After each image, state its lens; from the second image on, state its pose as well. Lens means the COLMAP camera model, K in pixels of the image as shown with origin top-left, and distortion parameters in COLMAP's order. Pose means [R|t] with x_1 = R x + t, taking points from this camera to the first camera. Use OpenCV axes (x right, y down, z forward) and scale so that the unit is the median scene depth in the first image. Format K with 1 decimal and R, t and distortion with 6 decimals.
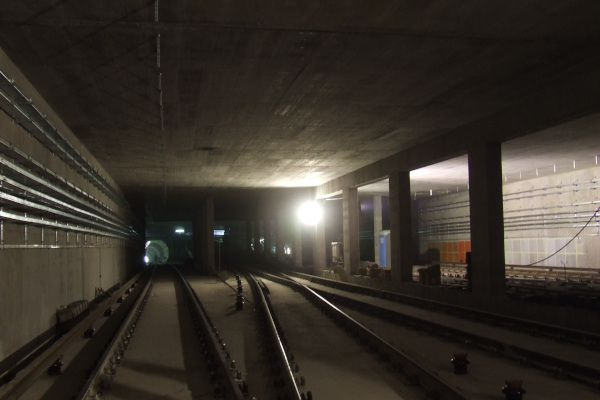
lens RADIAL K [[687.2, 0, 300.3], [0, 687.2, 230.8], [0, 0, 1]] dist [-0.140991, 0.006709]
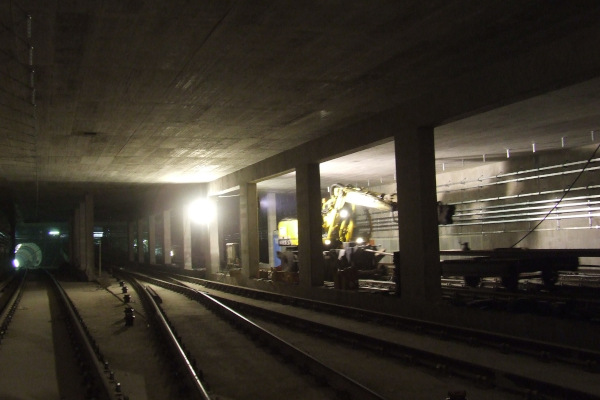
lens RADIAL K [[668.2, 0, 300.0], [0, 668.2, 200.0], [0, 0, 1]] dist [-0.120000, 0.176985]
pose [[0.983344, -0.000512, 0.181751, -0.025079], [0.009251, 0.998841, -0.047240, 0.003088], [-0.181517, 0.048135, 0.982209, 0.136937]]
